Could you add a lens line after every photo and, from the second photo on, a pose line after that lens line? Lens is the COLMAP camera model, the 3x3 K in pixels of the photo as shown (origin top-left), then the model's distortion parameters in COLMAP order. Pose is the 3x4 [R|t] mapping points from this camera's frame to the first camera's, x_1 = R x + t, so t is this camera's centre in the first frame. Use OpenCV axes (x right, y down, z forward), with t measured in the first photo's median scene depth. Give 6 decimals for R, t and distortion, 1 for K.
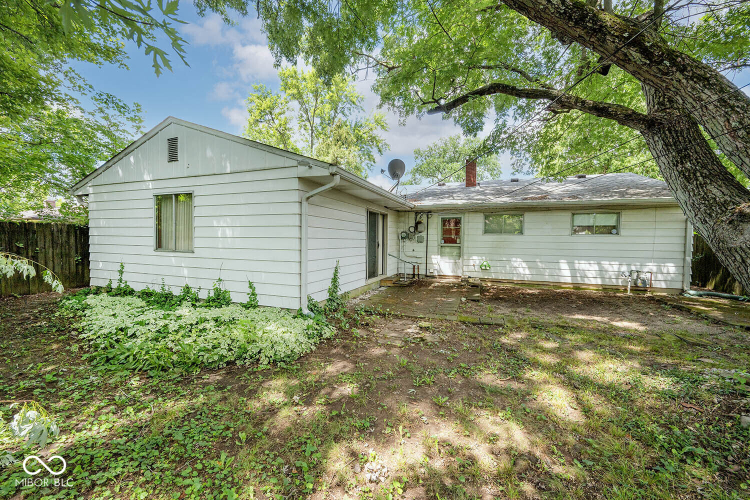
lens RADIAL K [[294.6, 0, 372.7], [0, 294.6, 251.6], [0, 0, 1]] dist [0.015327, 0.000045]
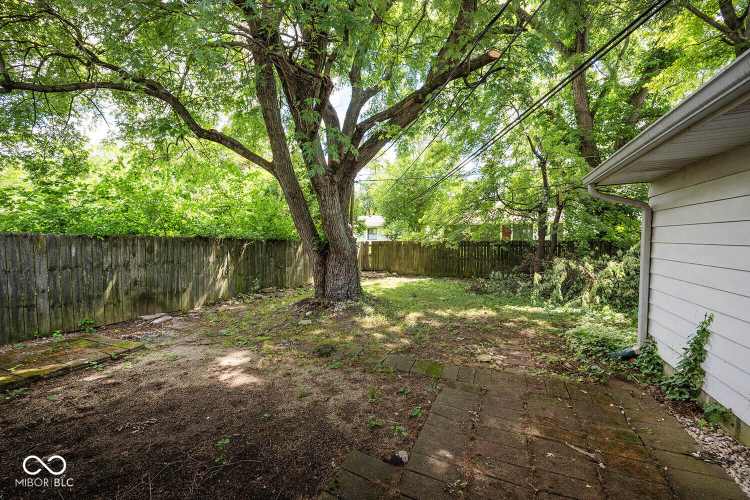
lens RADIAL K [[294.6, 0, 372.7], [0, 294.6, 251.6], [0, 0, 1]] dist [0.015327, 0.000045]
pose [[-0.998782, -0.008529, 0.048596, 0.530426], [-0.004375, 0.996375, 0.084956, -0.144046], [-0.049144, 0.084640, -0.995199, 2.118157]]
